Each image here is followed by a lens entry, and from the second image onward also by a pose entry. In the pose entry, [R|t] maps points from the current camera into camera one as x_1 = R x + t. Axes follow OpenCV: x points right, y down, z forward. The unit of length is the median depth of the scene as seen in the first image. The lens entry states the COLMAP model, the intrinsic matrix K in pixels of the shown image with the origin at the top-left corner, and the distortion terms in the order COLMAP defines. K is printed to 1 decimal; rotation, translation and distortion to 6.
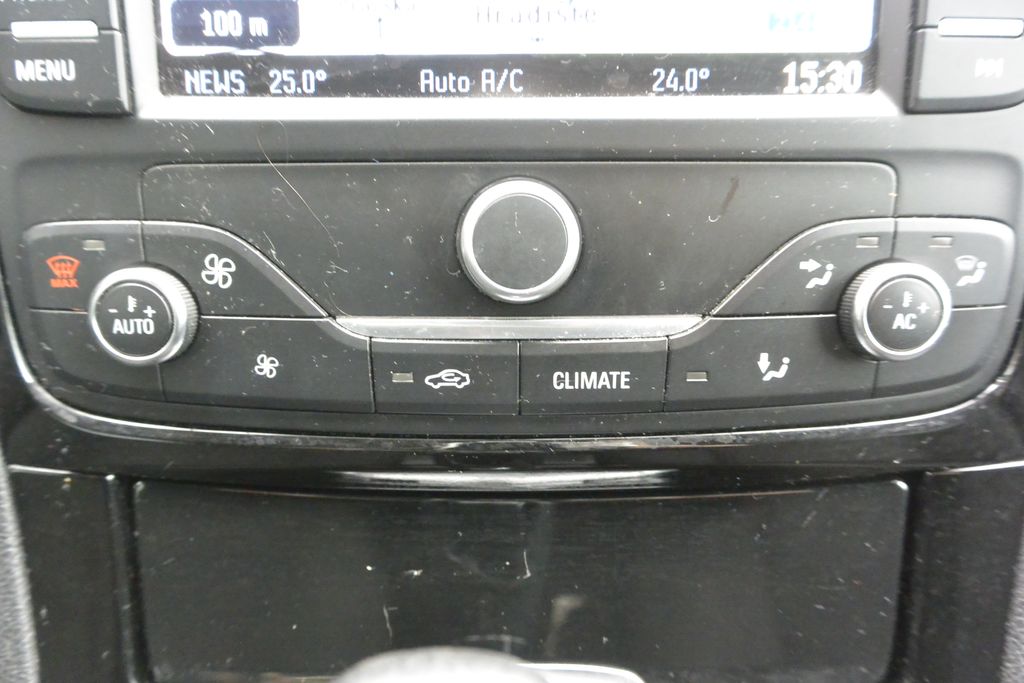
lens RADIAL K [[778.6, 0, 507.8], [0, 778.6, 336.3], [0, 0, 1]] dist [-0.007185, 0.018188]
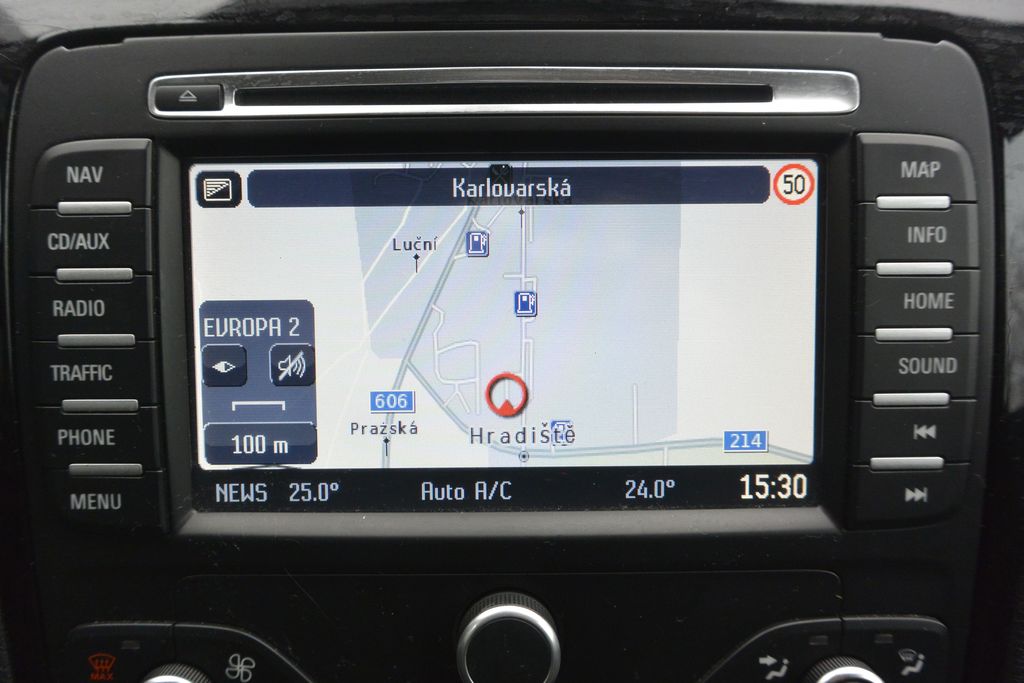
lens RADIAL K [[778.6, 0, 508.5], [0, 778.6, 338.7], [0, 0, 1]] dist [-0.007185, 0.018188]
pose [[0.999992, -0.003871, -0.000982, 0.017349], [0.003771, 0.996184, -0.087192, -0.453711], [0.001316, 0.087188, 0.996191, -0.157433]]
